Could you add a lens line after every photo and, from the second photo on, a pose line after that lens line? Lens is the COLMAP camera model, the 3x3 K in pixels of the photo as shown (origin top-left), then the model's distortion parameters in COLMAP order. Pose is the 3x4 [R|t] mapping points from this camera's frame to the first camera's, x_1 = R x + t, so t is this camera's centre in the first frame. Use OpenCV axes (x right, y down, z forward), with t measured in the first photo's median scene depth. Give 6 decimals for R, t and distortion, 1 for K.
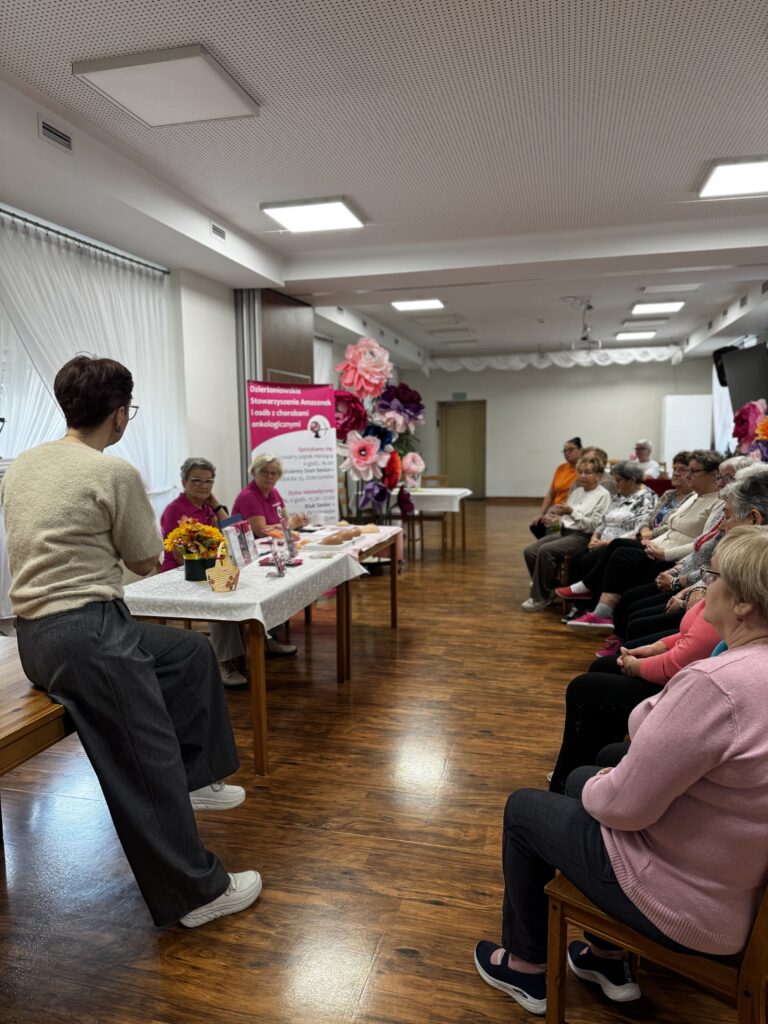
lens RADIAL K [[715.0, 0, 384.0], [0, 715.0, 512.0], [0, 0, 1]] dist [0.041293, -0.002009]
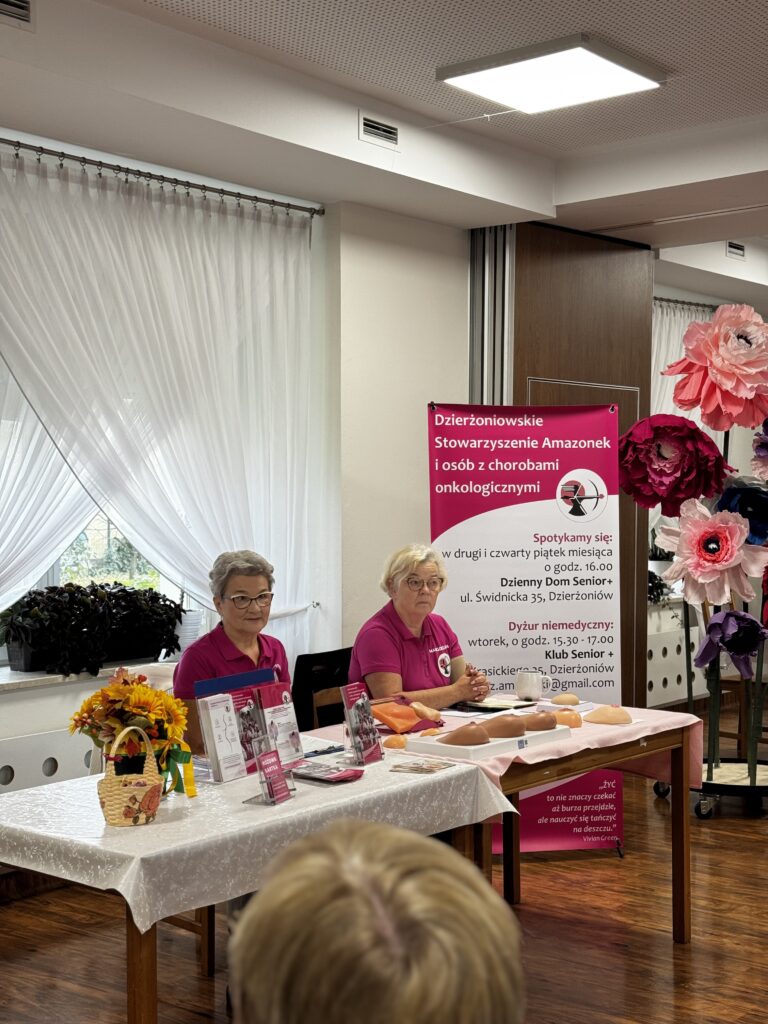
lens RADIAL K [[1428.2, 0, 385.1], [0, 1428.2, 479.6], [0, 0, 1]] dist [0.195927, -0.007837]
pose [[0.916964, -0.002607, -0.398961, 0.179386], [-0.045139, 0.992880, -0.110233, -0.013879], [0.396408, 0.119089, 0.910318, 0.056180]]
